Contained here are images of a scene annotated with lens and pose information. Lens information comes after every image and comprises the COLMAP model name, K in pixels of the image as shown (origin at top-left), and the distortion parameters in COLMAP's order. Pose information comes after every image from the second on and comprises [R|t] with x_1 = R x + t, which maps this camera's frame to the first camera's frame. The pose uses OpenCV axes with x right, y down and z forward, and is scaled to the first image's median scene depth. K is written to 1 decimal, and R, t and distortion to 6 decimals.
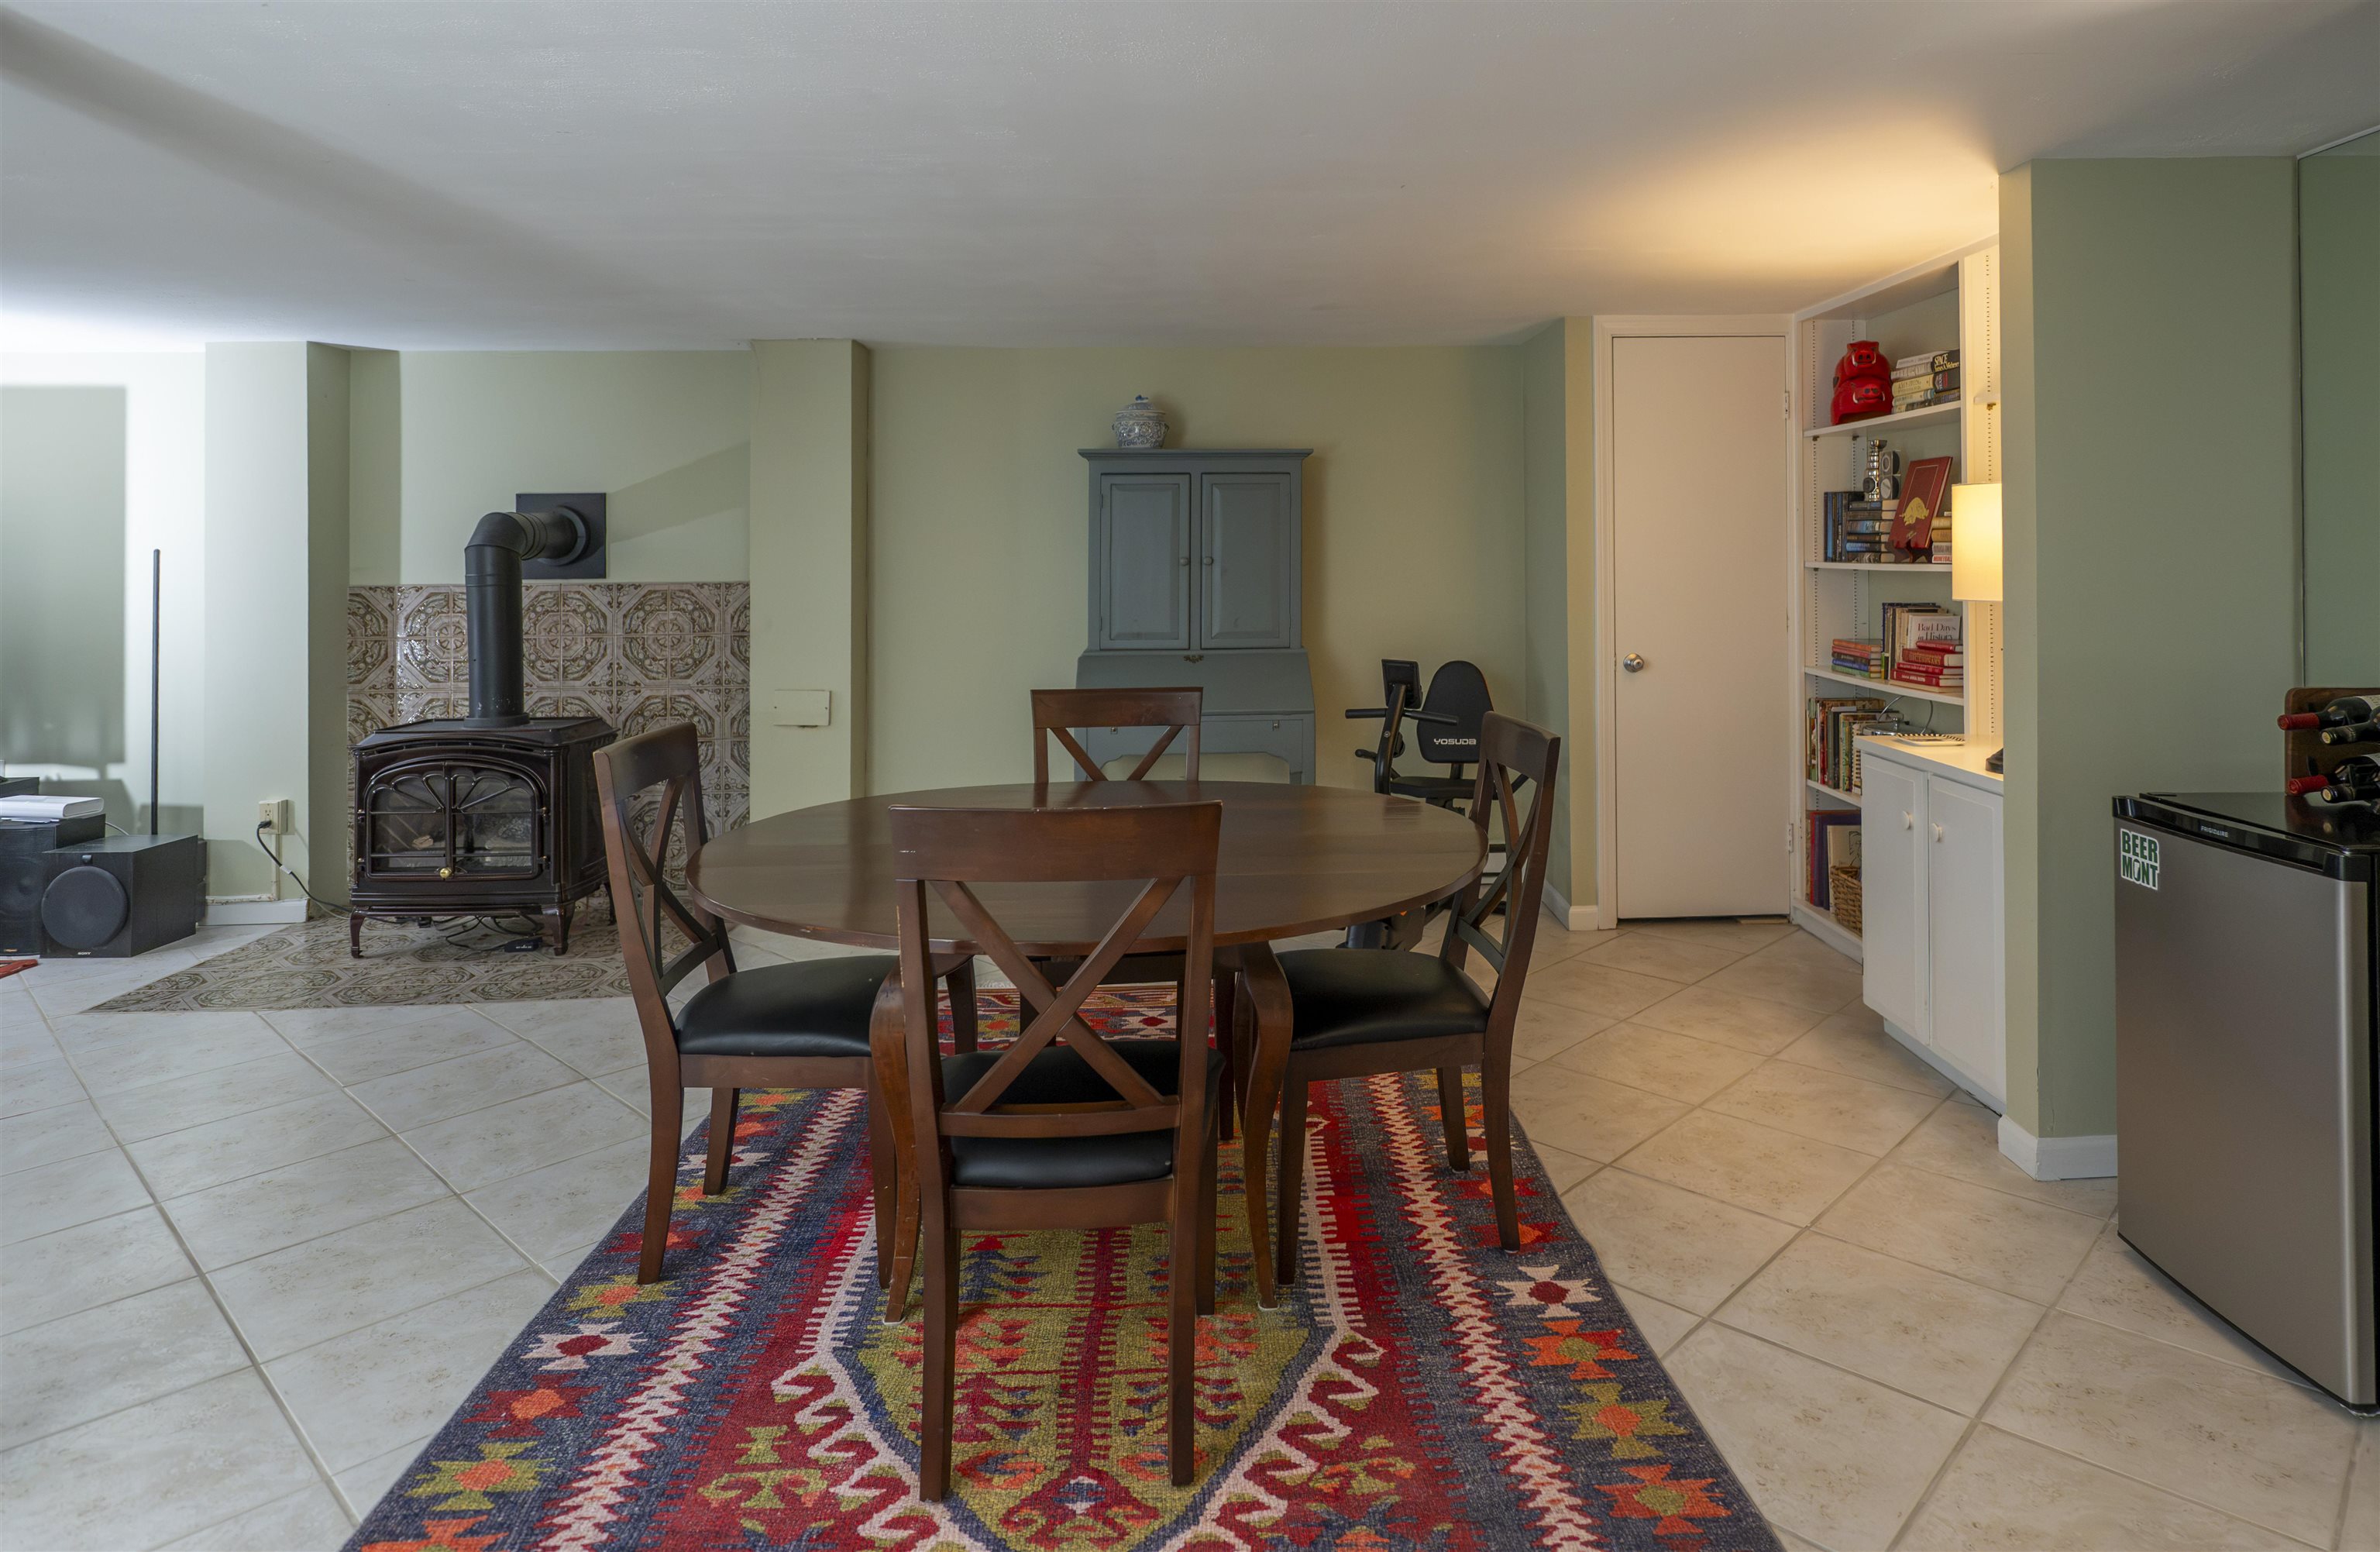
lens RADIAL K [[1321.5, 0, 1275.4], [0, 1321.5, 546.9], [0, 0, 1]] dist [0.000188, -0.000600]
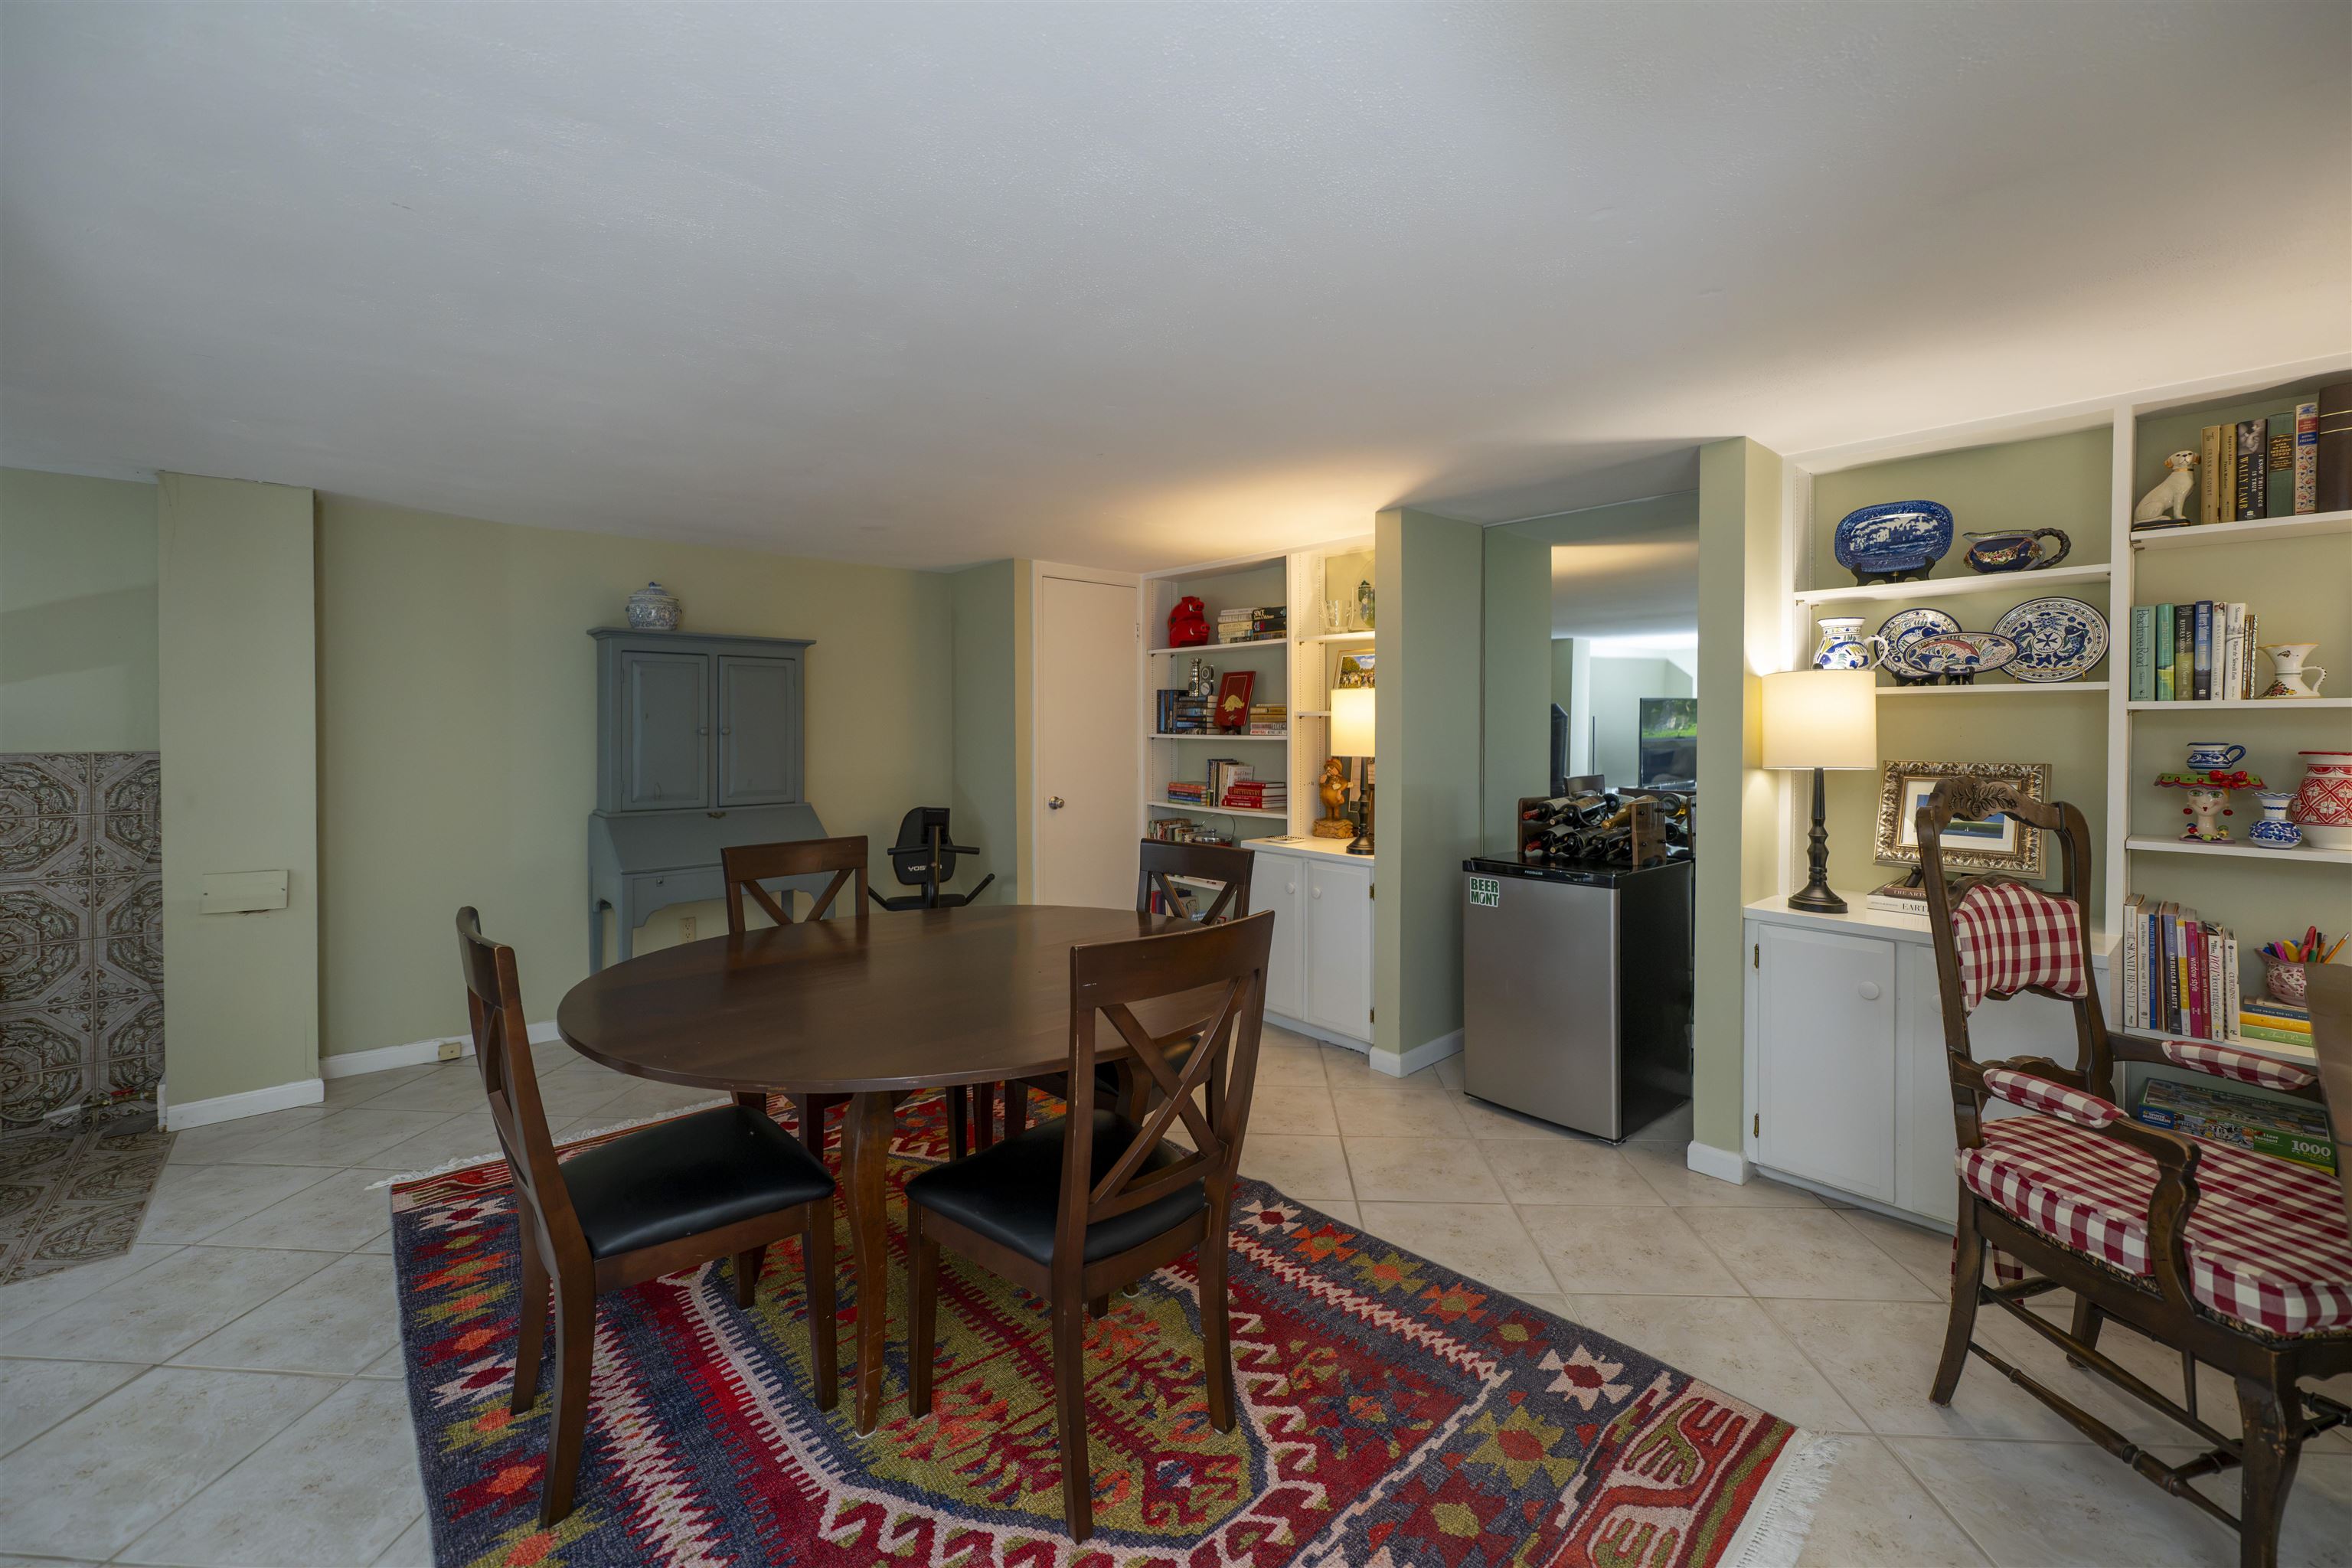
lens RADIAL K [[928.7, 0, 1165.3], [0, 928.7, 742.3], [0, 0, 1]] dist [-0.001222, -0.000329]
pose [[0.788147, -0.001934, 0.615484, -0.428577], [-0.010493, 0.999808, 0.016577, 0.005157], [-0.615397, -0.019523, 0.787975, 0.200748]]
